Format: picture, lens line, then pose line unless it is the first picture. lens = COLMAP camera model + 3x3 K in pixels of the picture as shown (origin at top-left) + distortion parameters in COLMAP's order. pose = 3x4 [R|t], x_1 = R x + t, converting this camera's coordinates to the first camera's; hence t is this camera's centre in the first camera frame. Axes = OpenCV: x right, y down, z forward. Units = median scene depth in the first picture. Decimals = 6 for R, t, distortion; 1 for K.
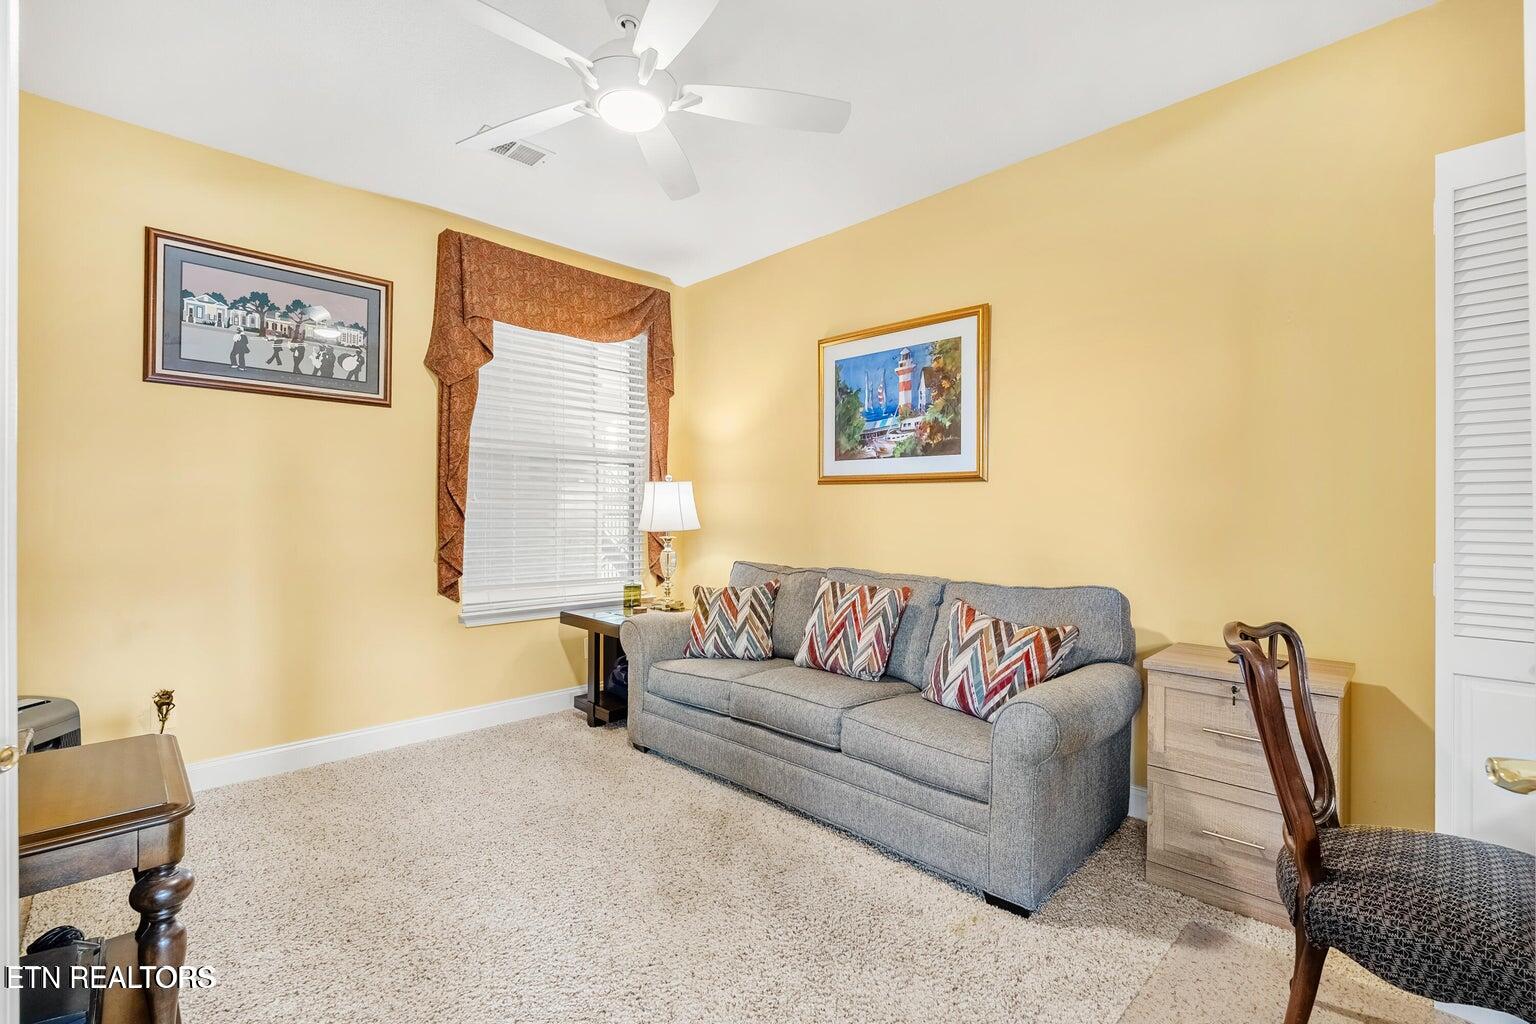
lens RADIAL K [[673.3, 0, 768.0], [0, 673.3, 512.0], [0, 0, 1]] dist [-0.000044, 0.000024]
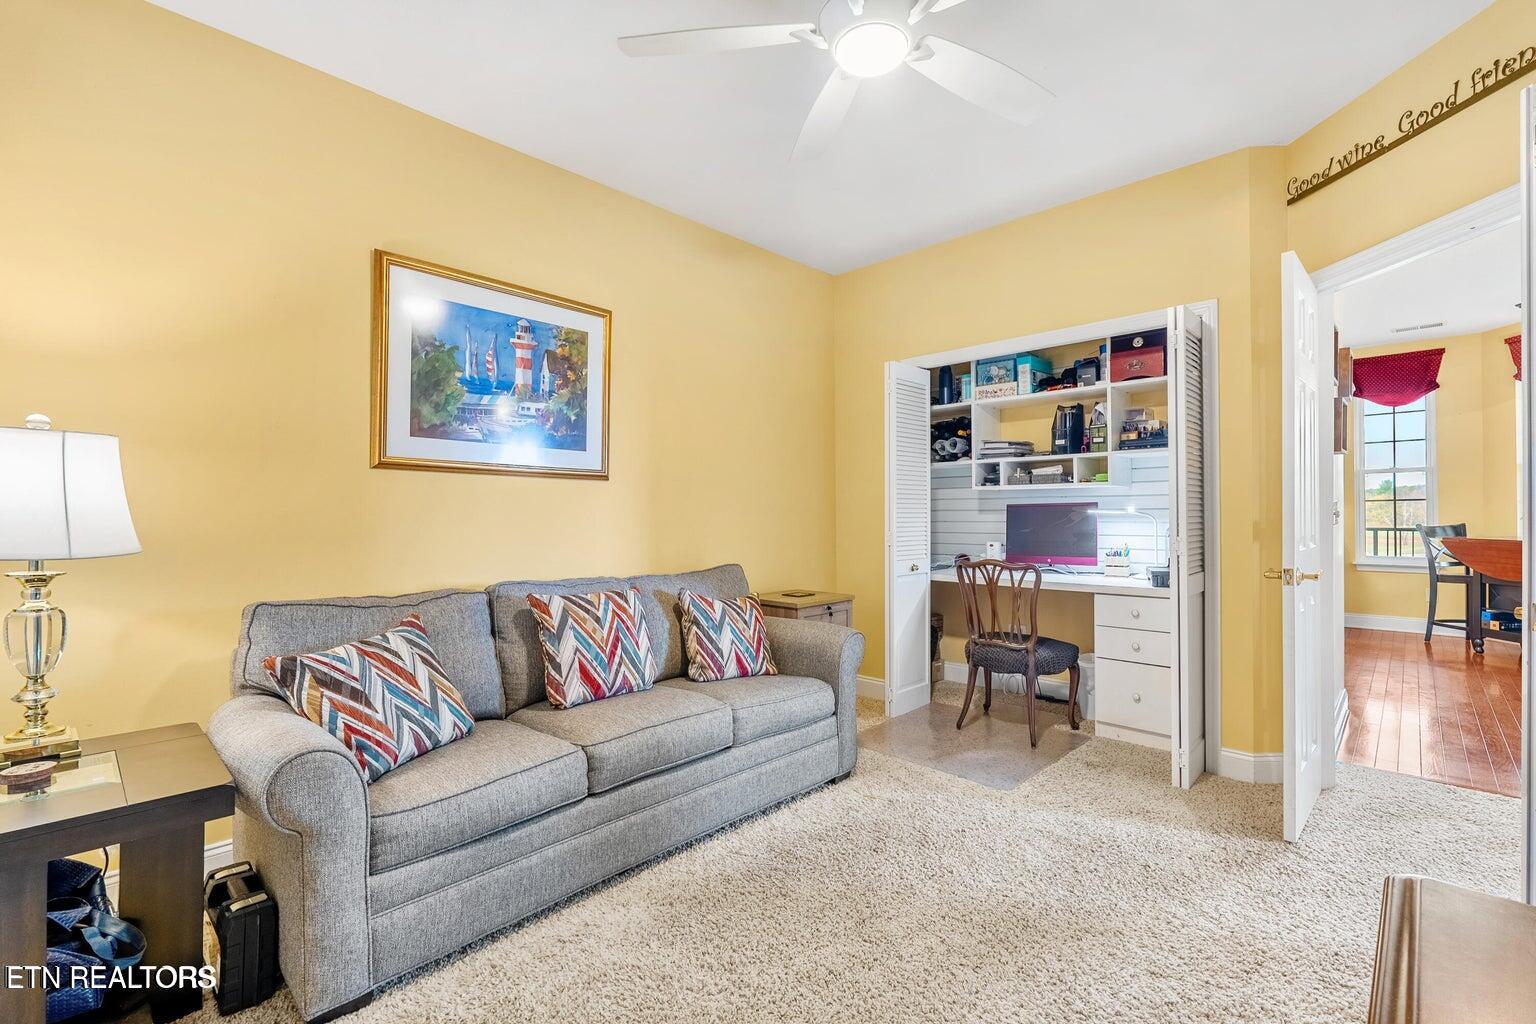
lens RADIAL K [[672.0, 0, 768.0], [0, 672.0, 512.0], [0, 0, 1]] dist [-0.005825, -0.000191]
pose [[-0.014471, -0.000400, 0.999895, -0.680813], [0.001884, 0.999998, 0.000427, 0.002955], [-0.999894, 0.001890, -0.014470, 0.727530]]
